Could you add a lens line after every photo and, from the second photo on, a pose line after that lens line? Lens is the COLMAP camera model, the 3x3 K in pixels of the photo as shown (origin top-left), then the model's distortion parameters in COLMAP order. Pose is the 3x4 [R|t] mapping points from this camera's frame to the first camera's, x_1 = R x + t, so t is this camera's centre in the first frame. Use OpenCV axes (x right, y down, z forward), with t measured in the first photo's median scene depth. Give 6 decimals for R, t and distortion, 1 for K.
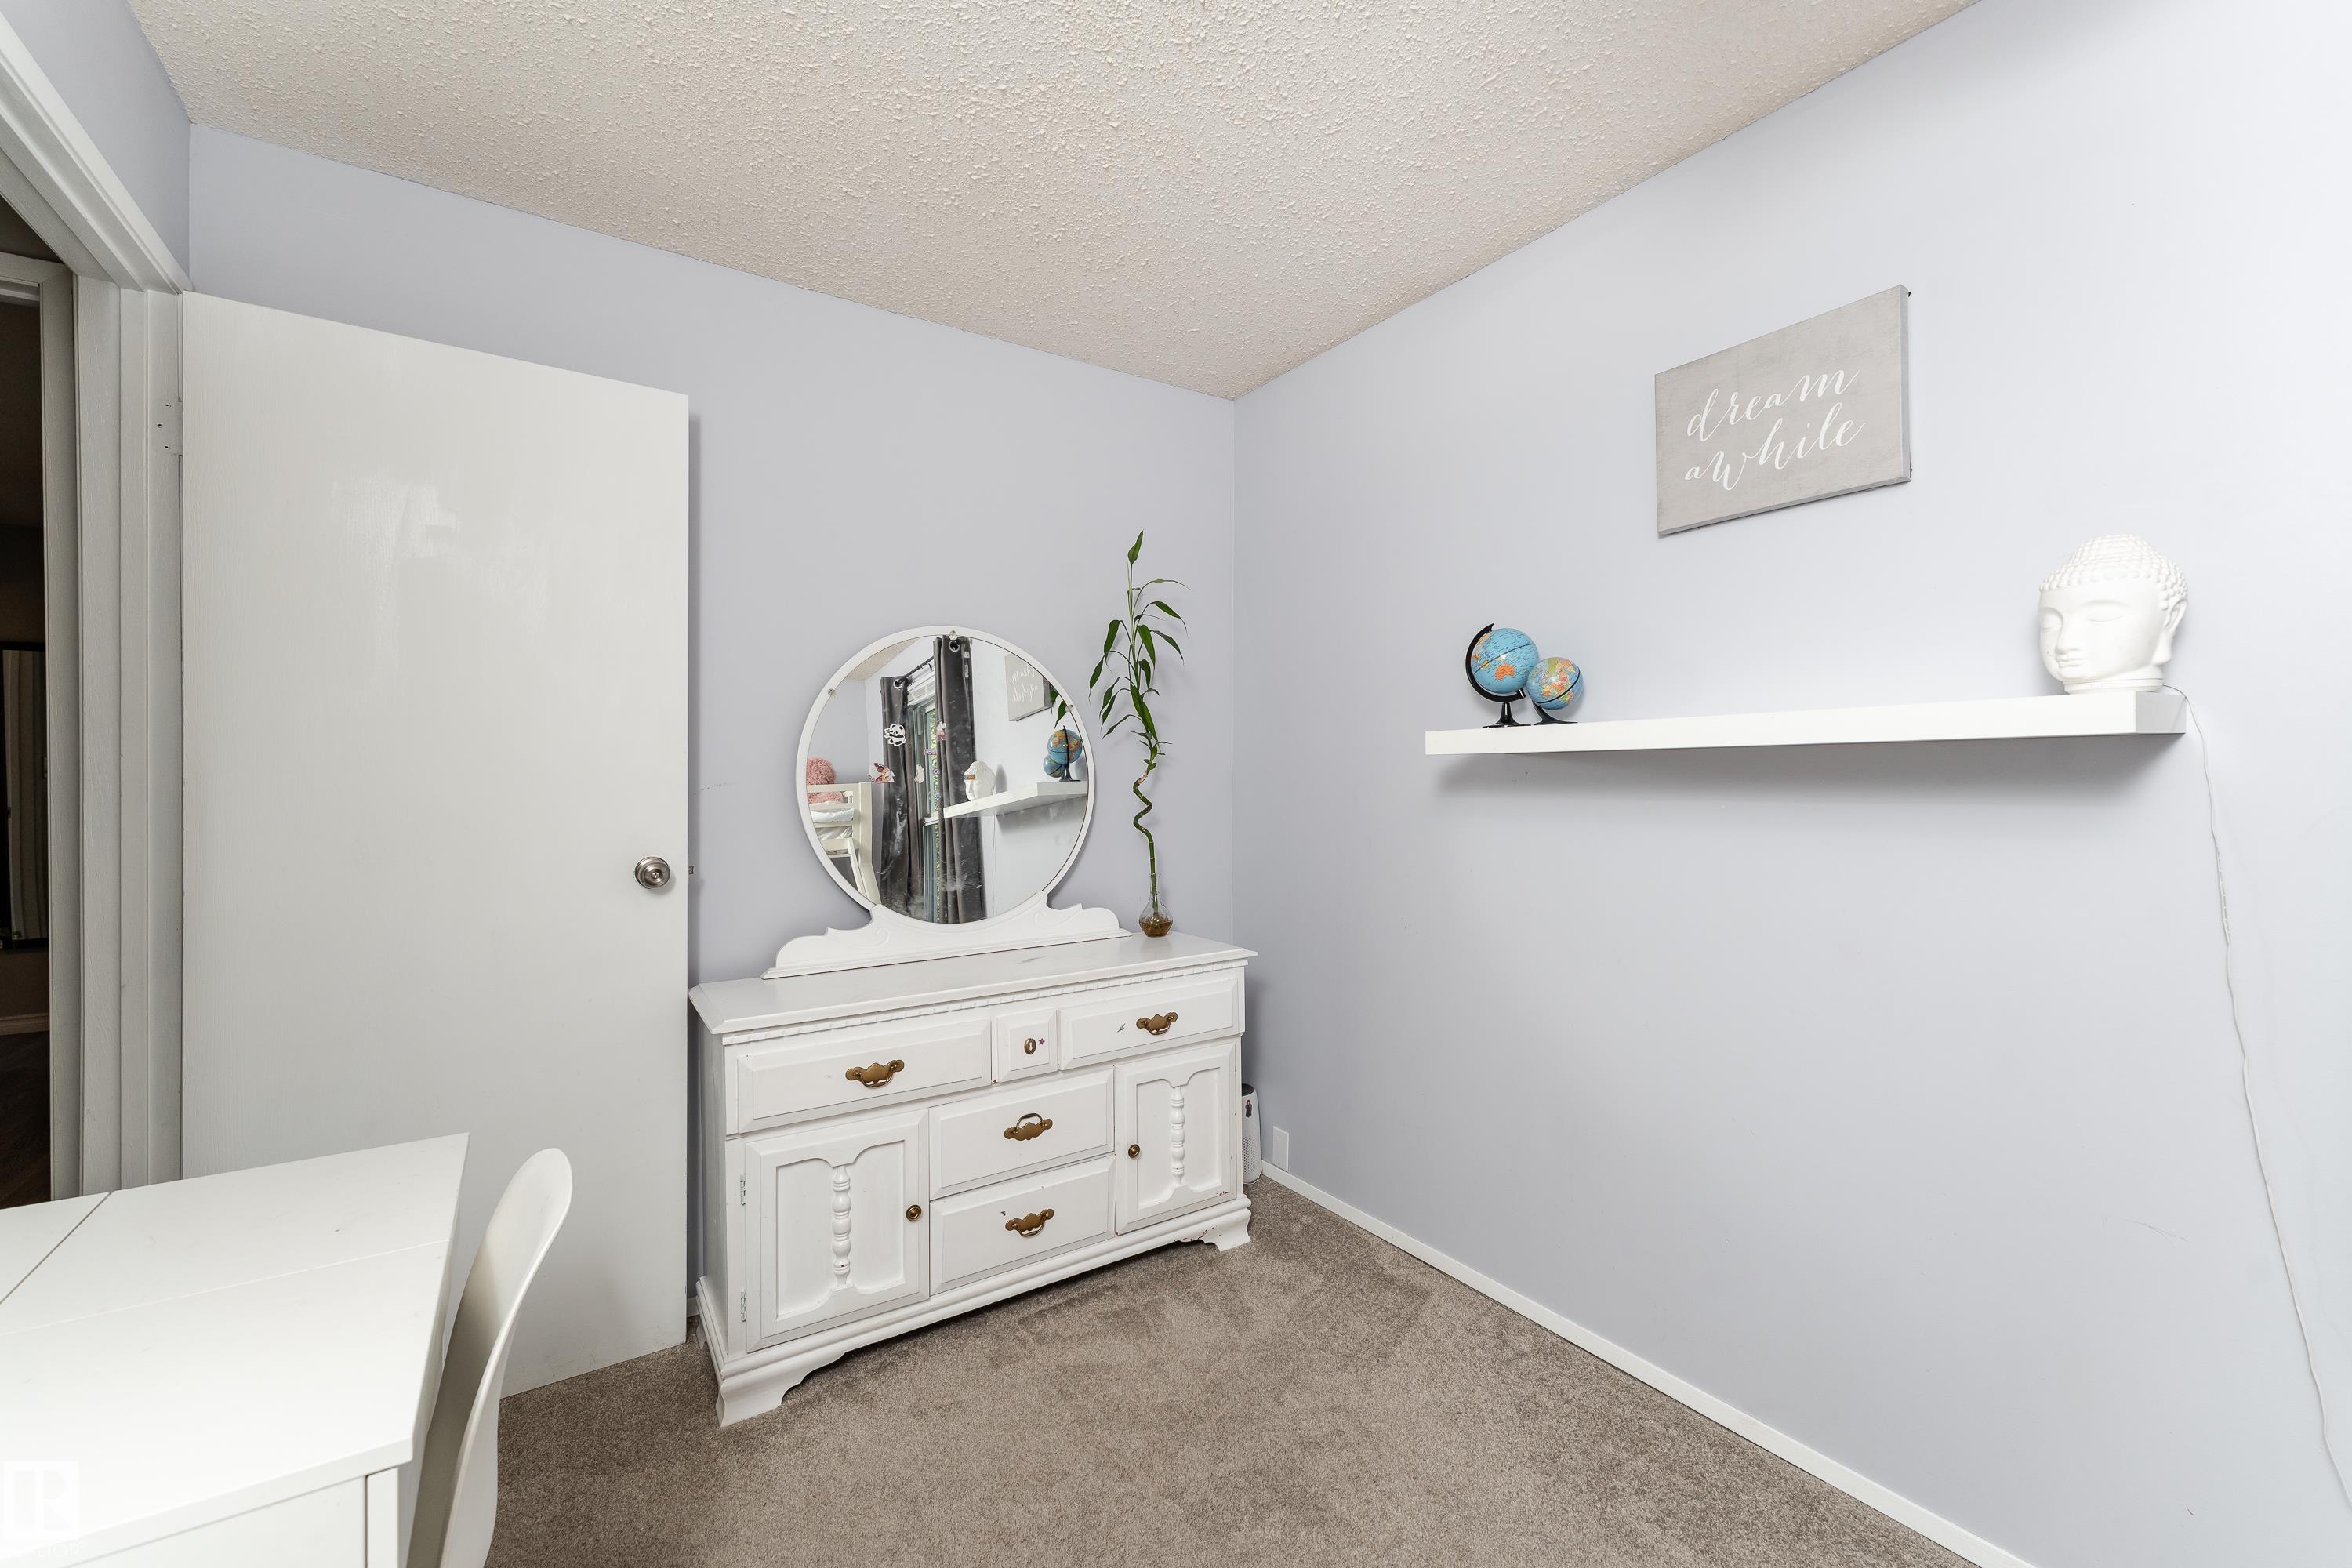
lens RADIAL K [[937.4, 0, 1173.1], [0, 937.4, 774.2], [0, 0, 1]] dist [-0.001153, -0.000237]
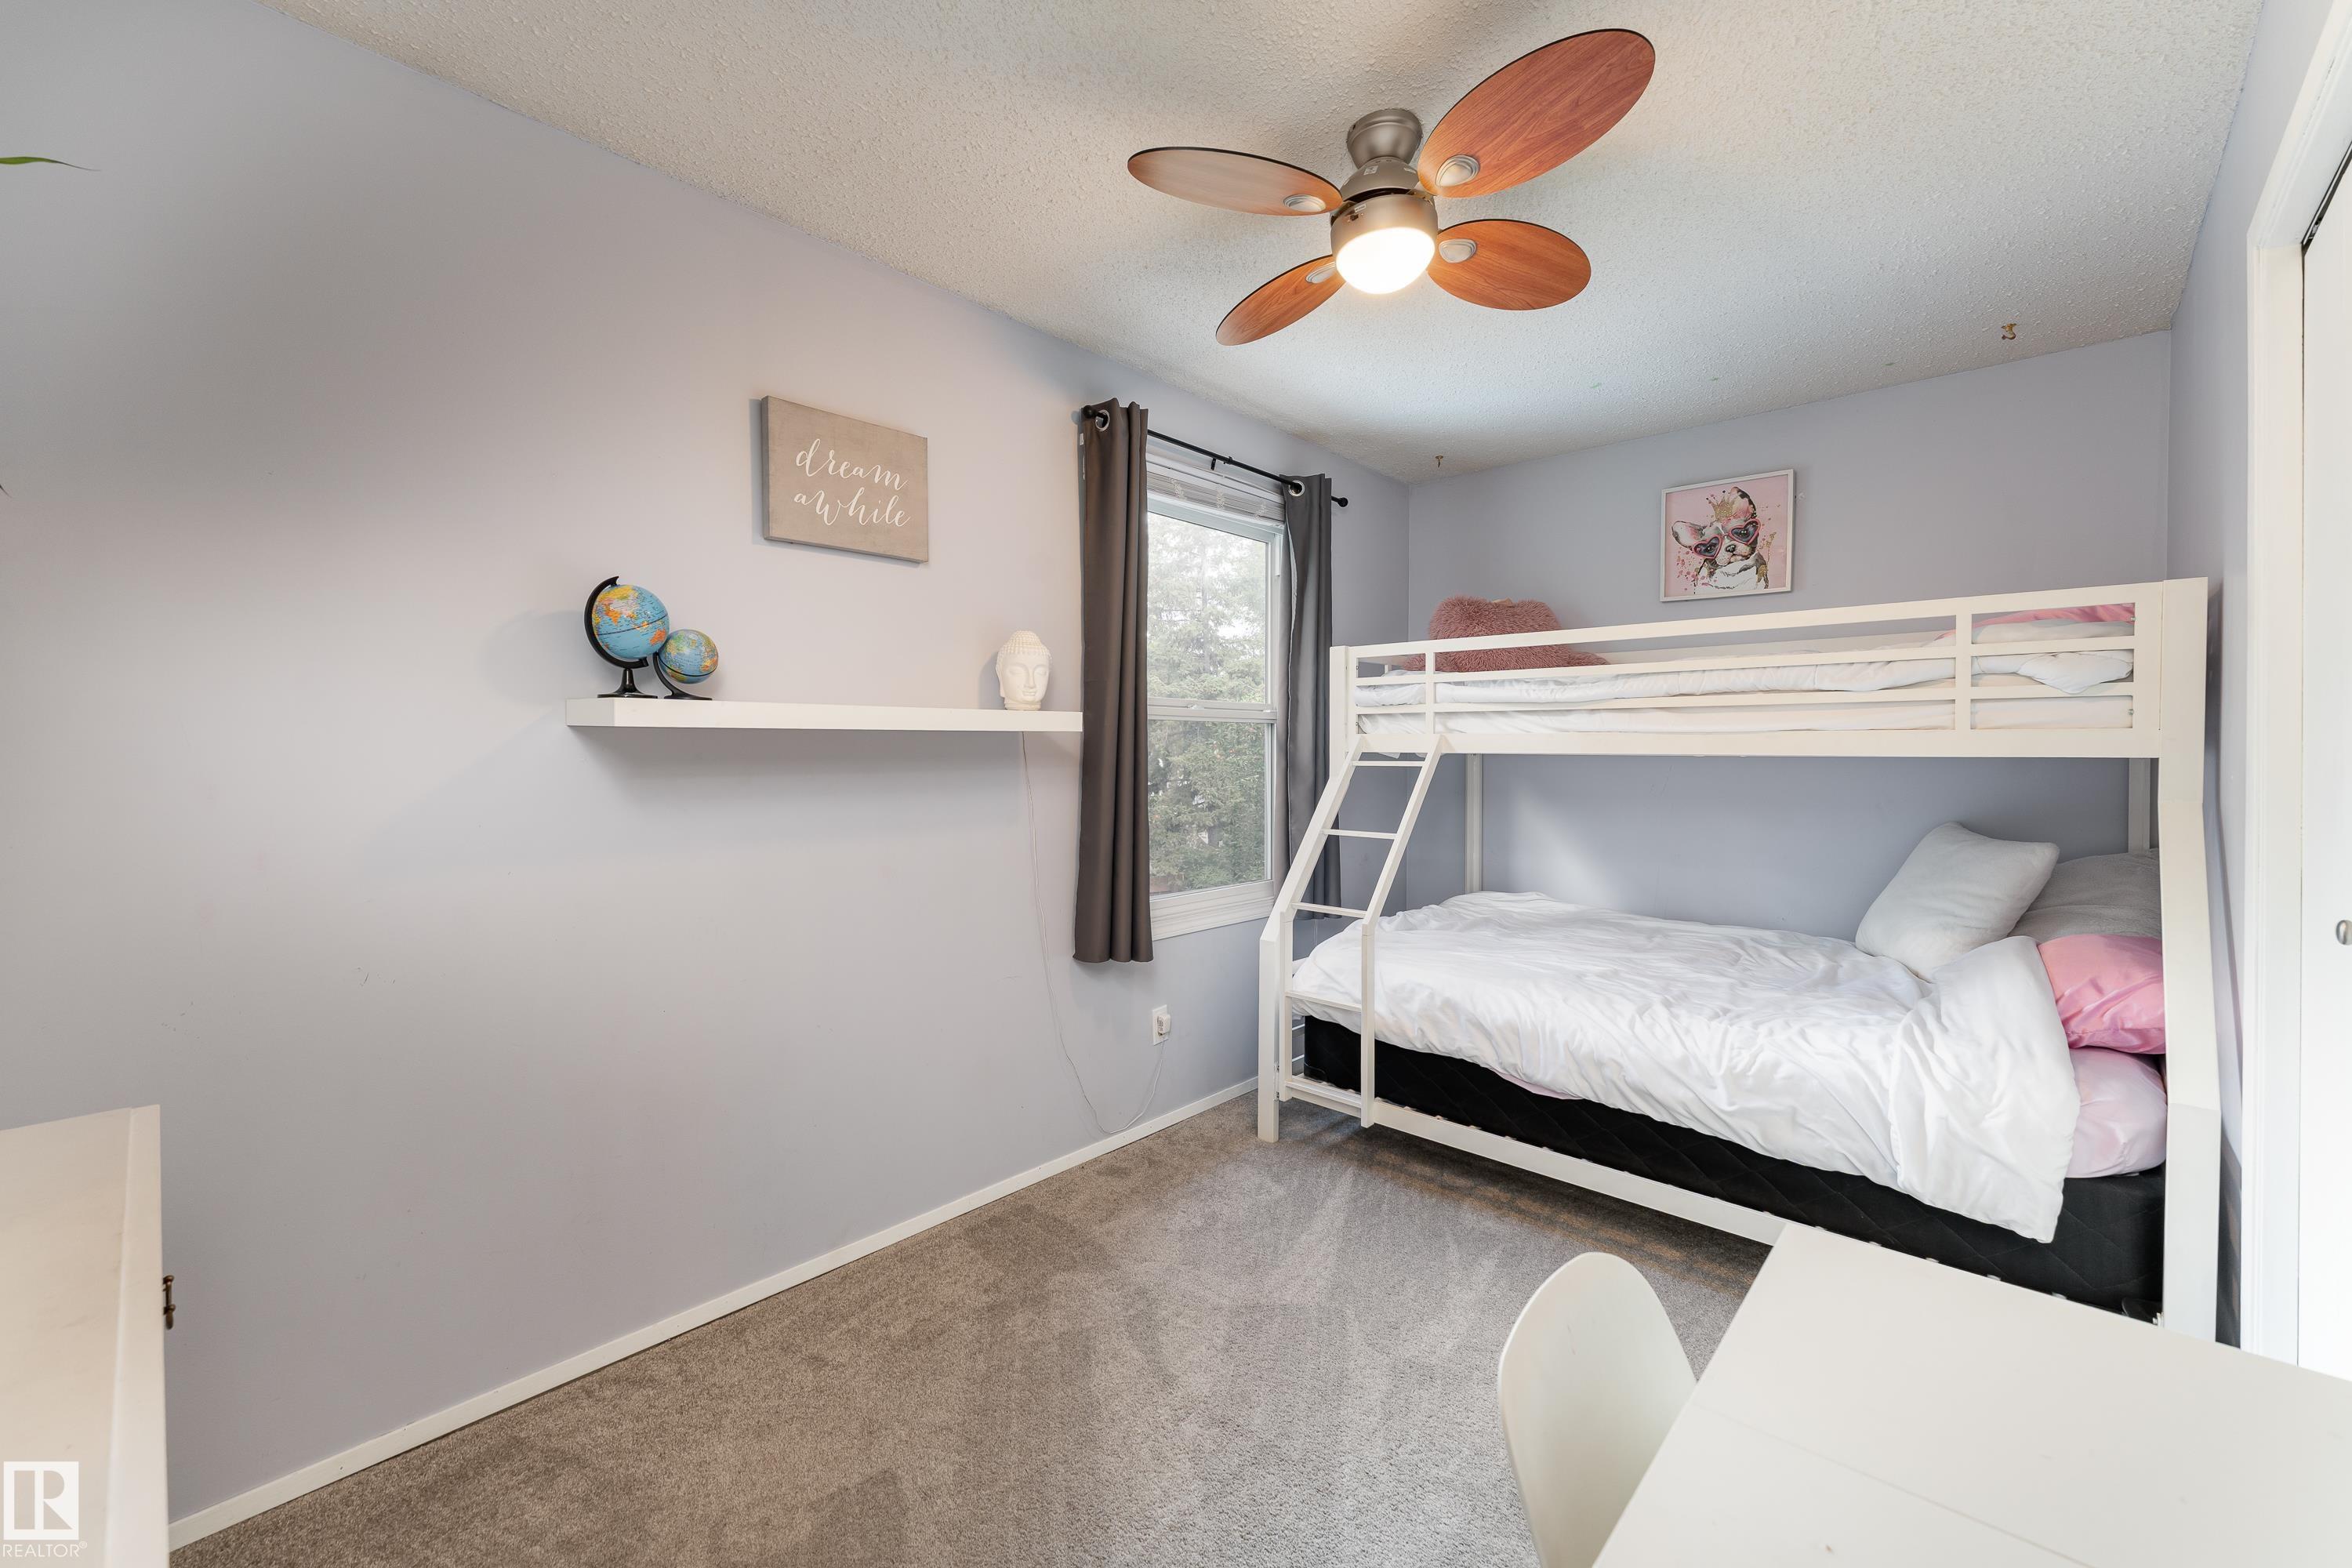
lens RADIAL K [[937.4, 0, 1175.2], [0, 937.4, 763.8], [0, 0, 1]] dist [-0.001153, -0.000237]
pose [[-0.221597, -0.007945, 0.975106, -0.684469], [0.006771, 0.999930, 0.009686, 0.007711], [-0.975115, 0.008748, -0.221528, 0.765976]]
